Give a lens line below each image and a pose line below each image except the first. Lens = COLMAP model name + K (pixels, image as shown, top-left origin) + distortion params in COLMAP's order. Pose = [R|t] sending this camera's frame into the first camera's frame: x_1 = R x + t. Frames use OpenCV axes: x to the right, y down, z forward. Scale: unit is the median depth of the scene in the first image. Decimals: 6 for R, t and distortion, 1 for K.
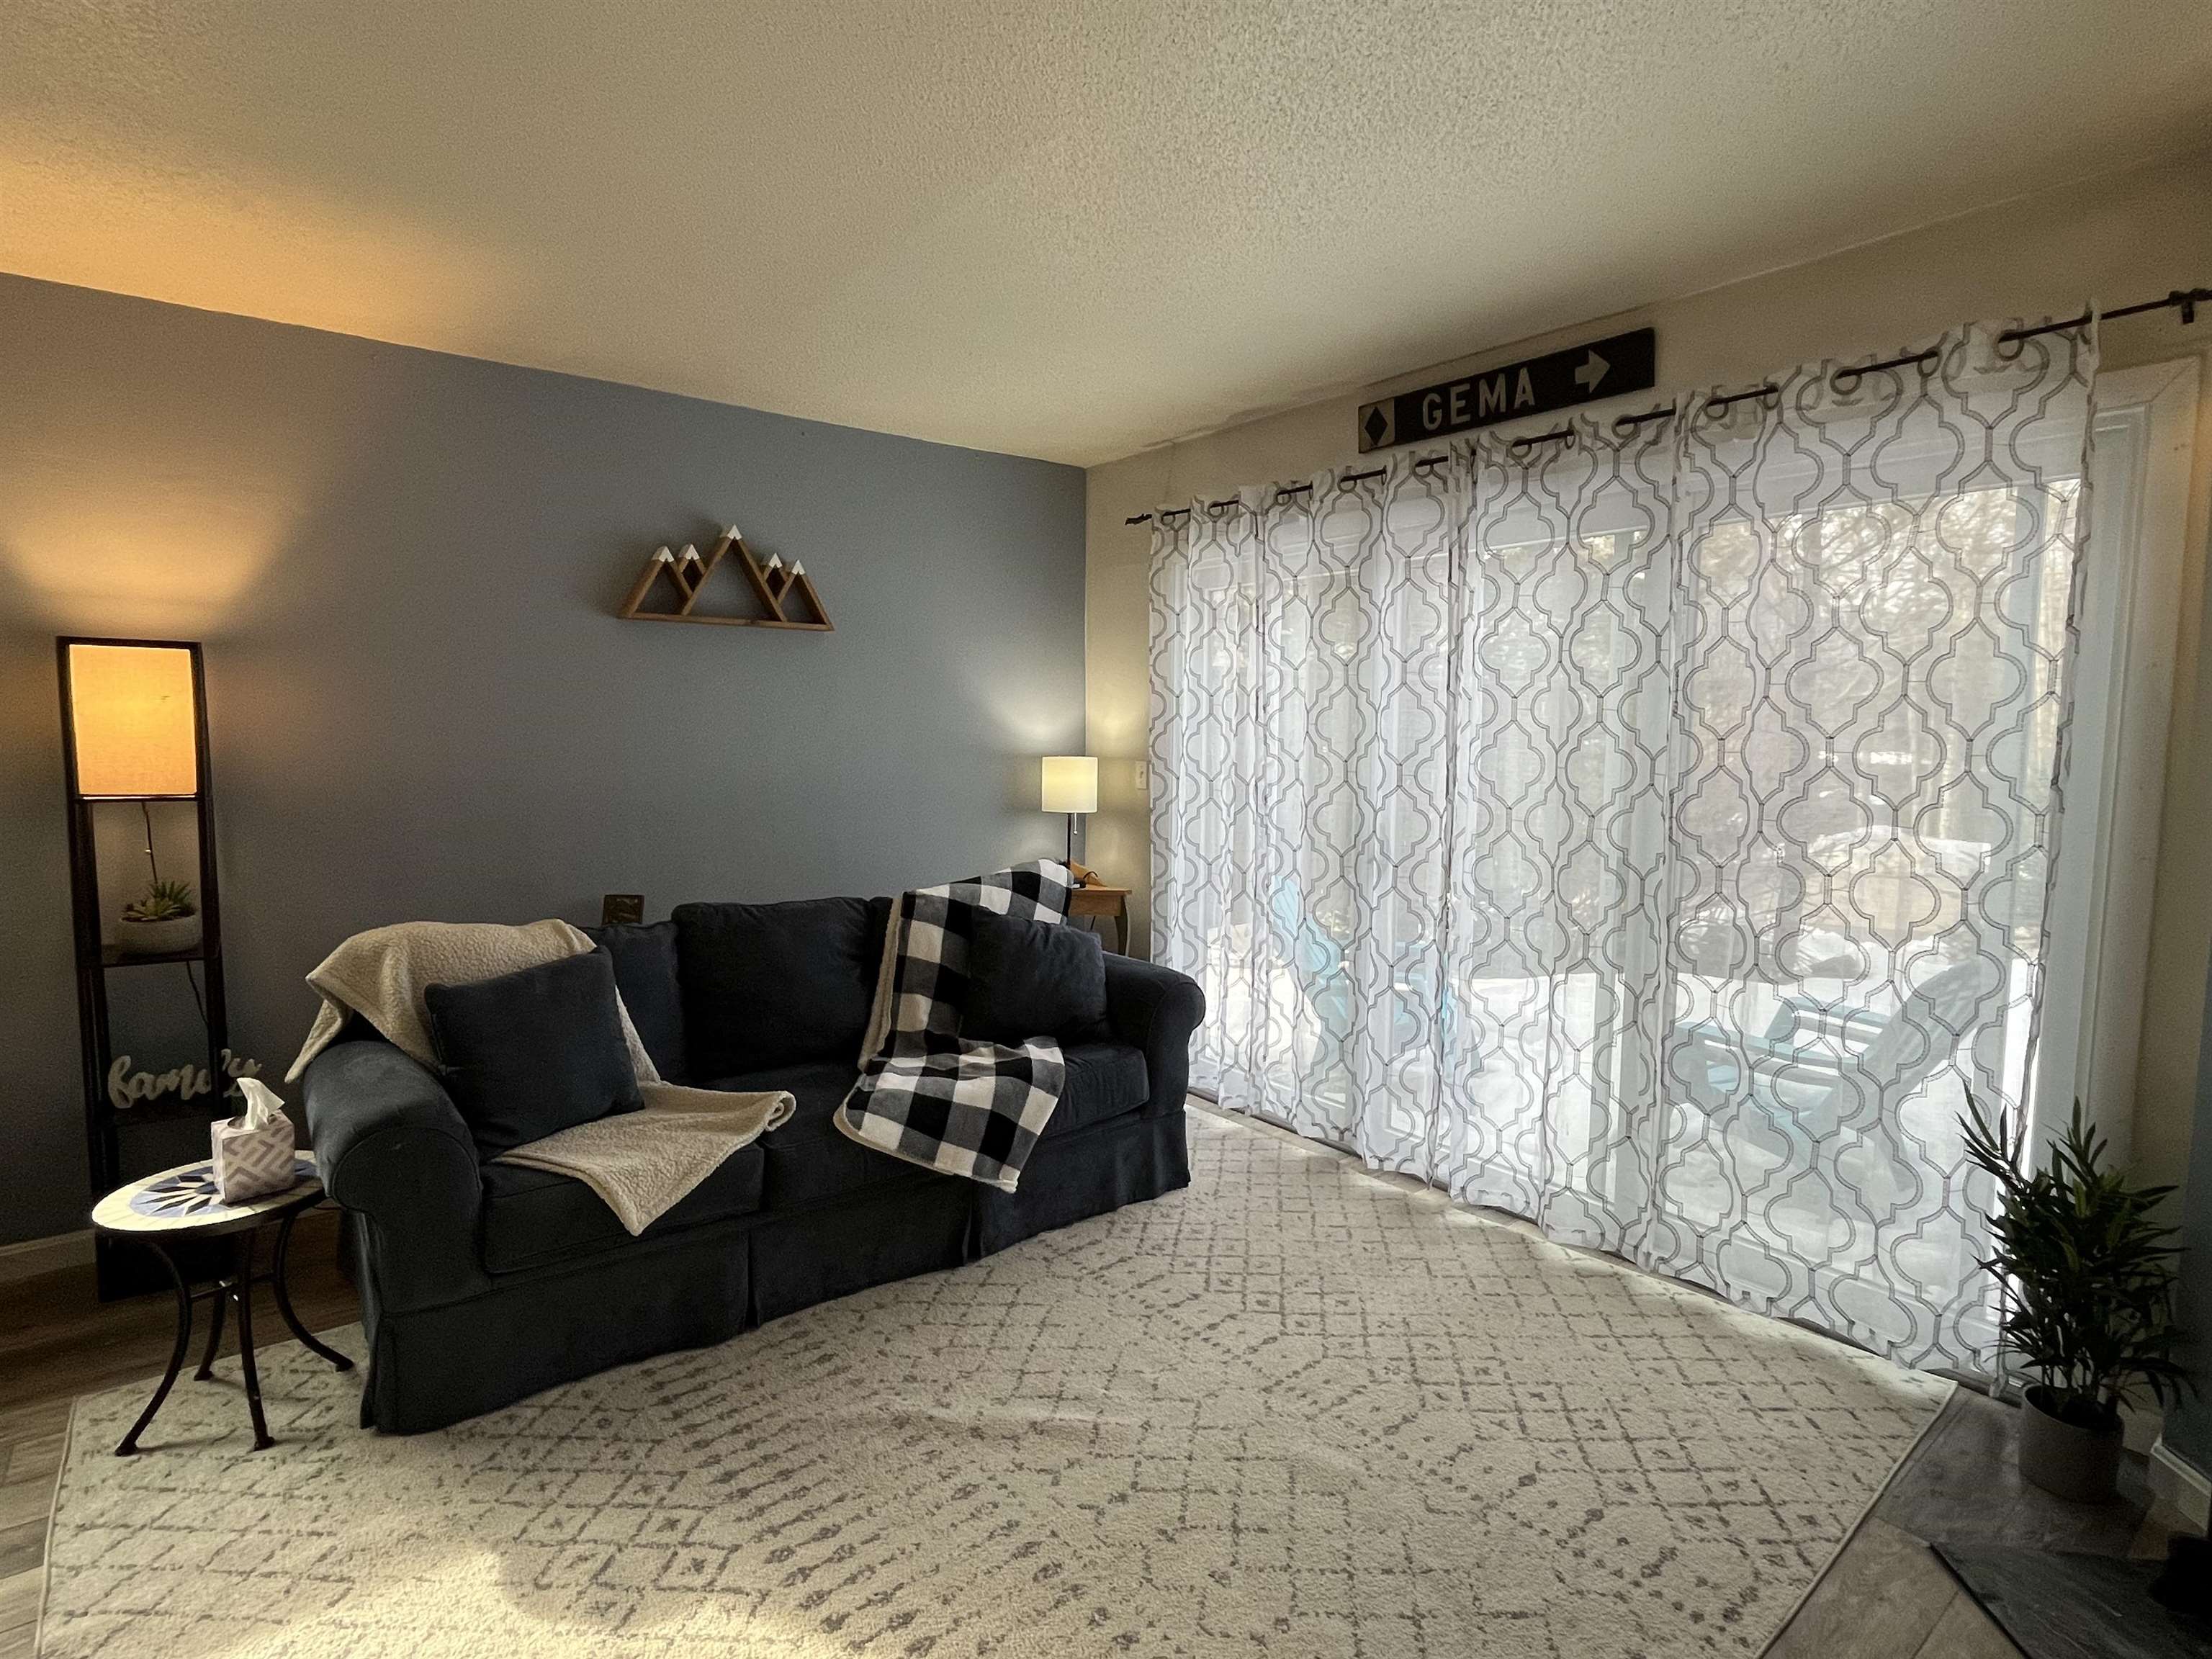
lens RADIAL K [[1117.0, 0, 1097.4], [0, 1117.0, 832.1], [0, 0, 1]] dist [-0.000281, -0.000814]
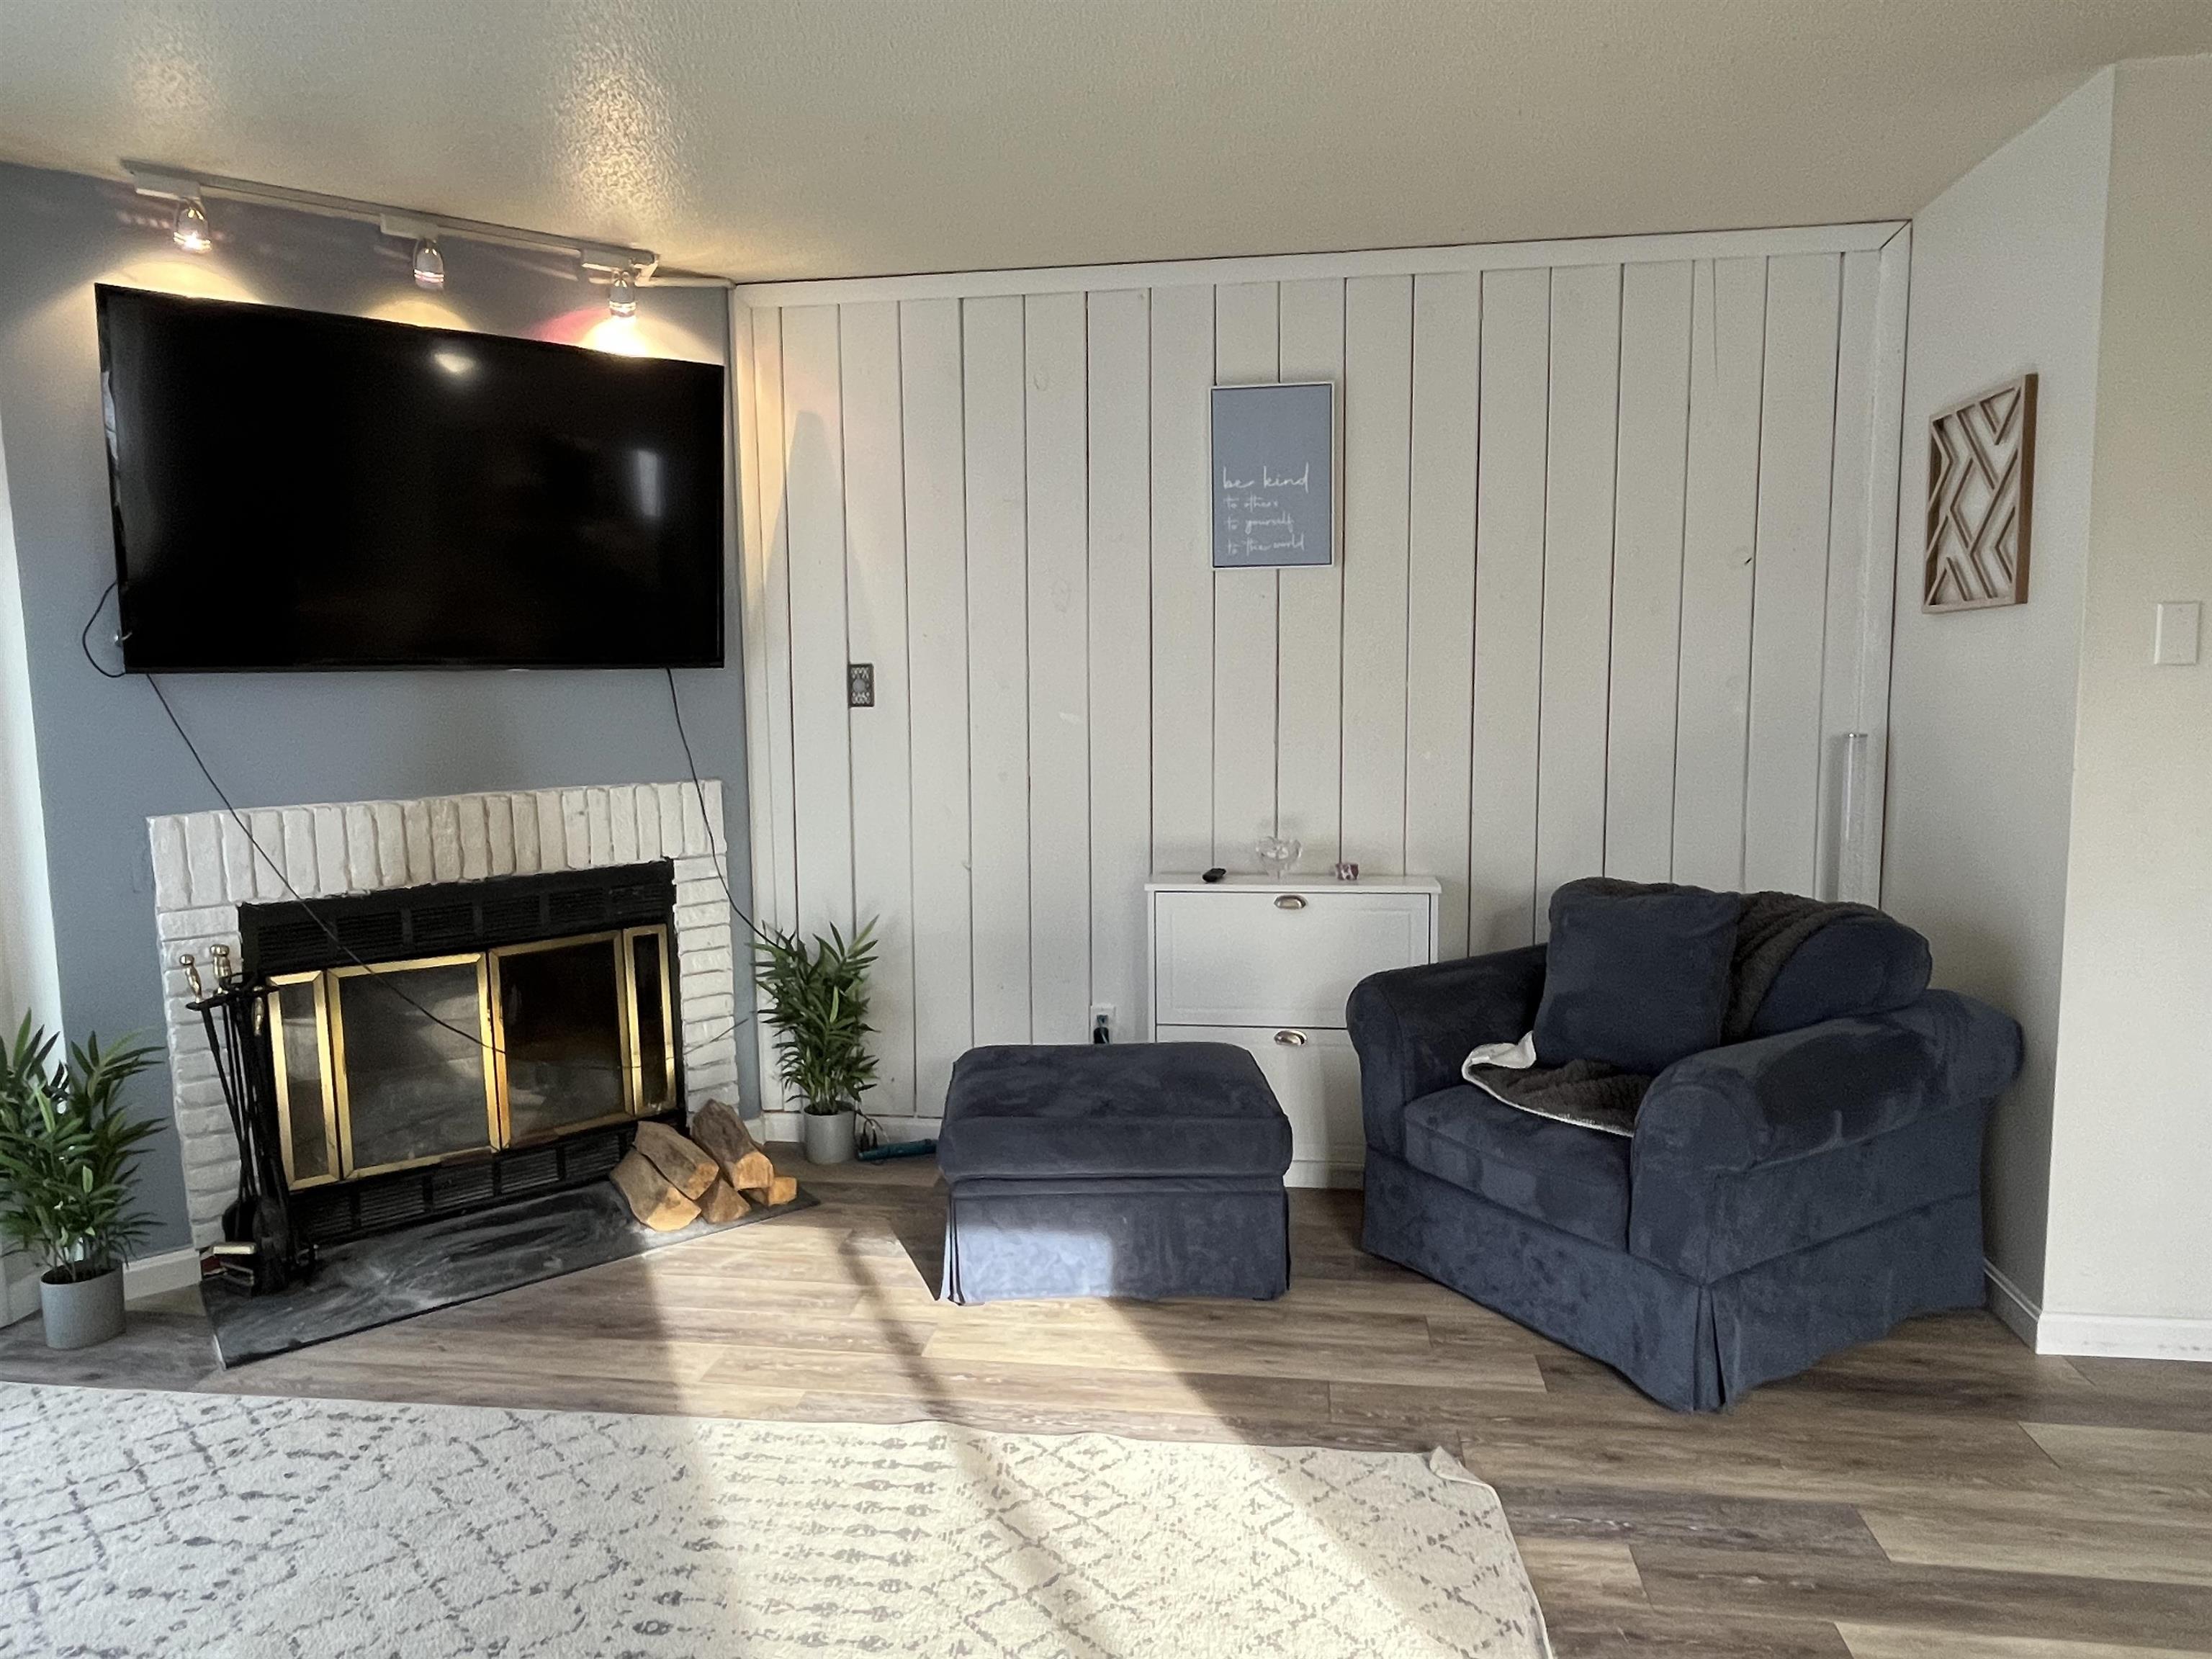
lens RADIAL K [[1378.8, 0, 1080.4], [0, 1378.8, 821.5], [0, 0, 1]] dist [-0.008756, -0.003108]
pose [[-0.688014, -0.071689, 0.722148, -0.551474], [0.078293, 0.981968, 0.172074, -0.065403], [-0.721462, 0.174928, -0.669995, 0.762917]]
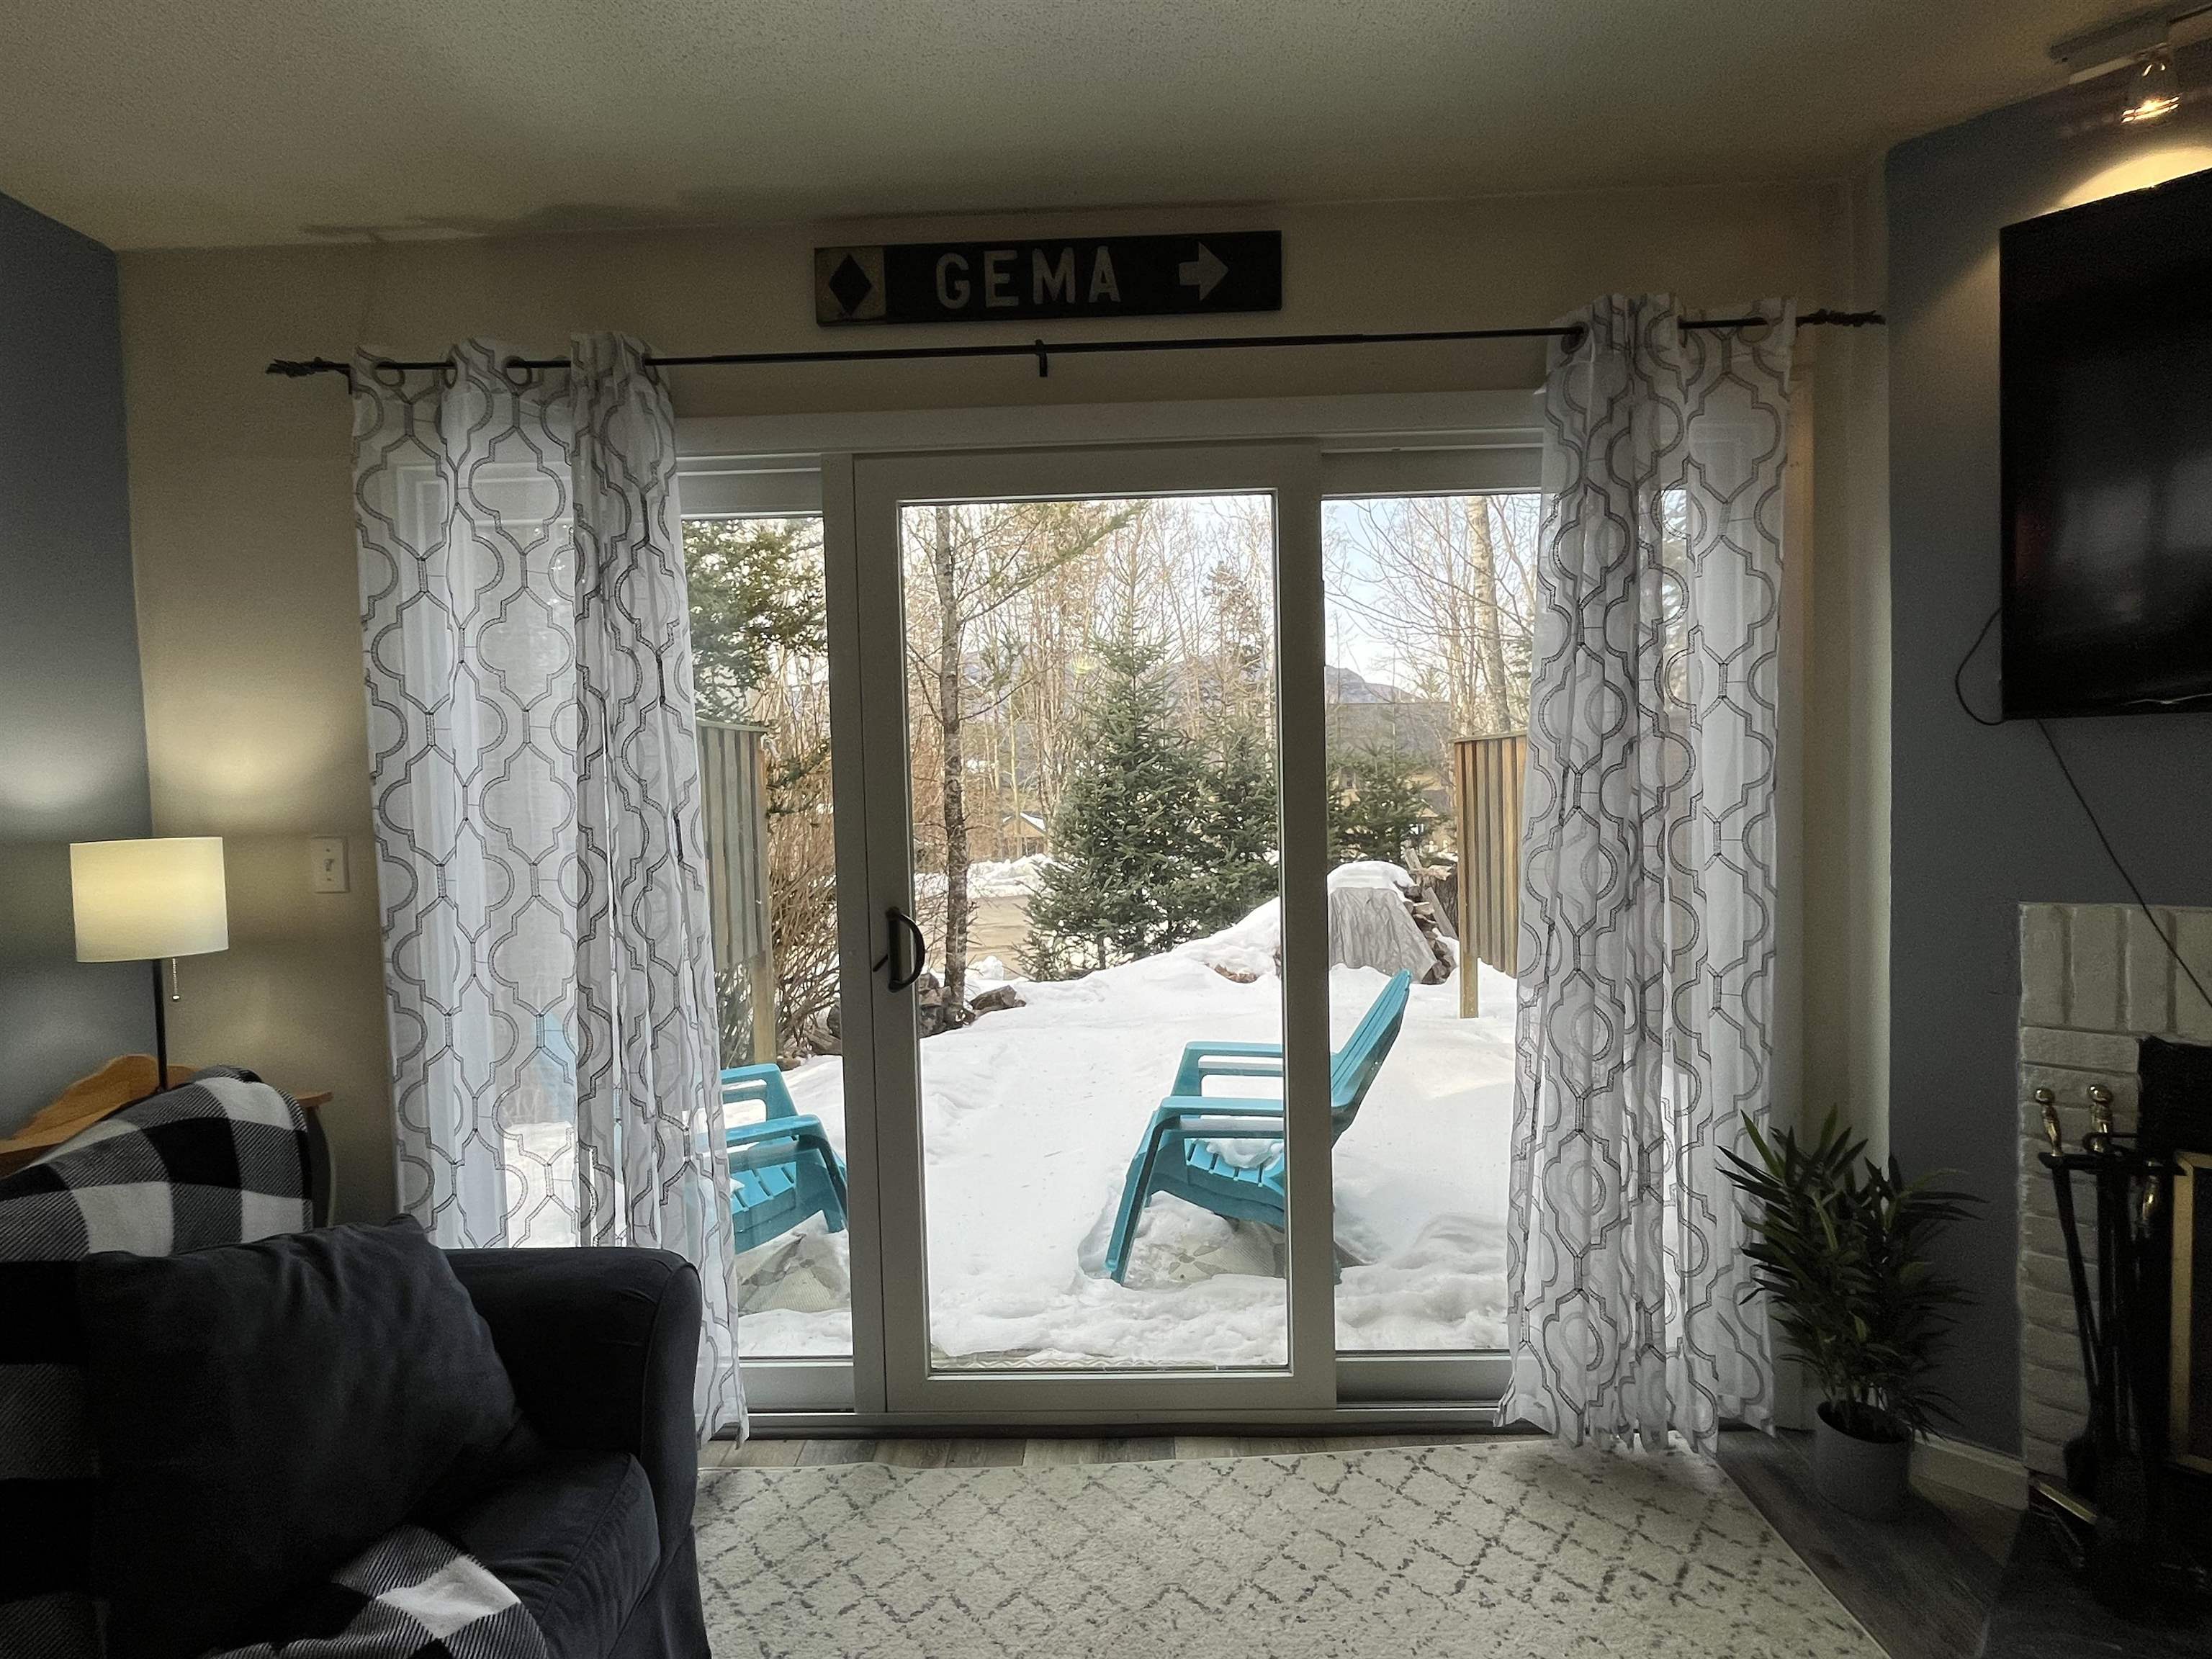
lens RADIAL K [[1117.0, 0, 1097.4], [0, 1117.0, 832.1], [0, 0, 1]] dist [-0.000281, -0.000814]
pose [[0.639156, -0.056921, 0.766968, -0.186553], [0.101545, 0.994772, -0.010796, -0.036129], [-0.762344, 0.084782, 0.641595, 0.571320]]
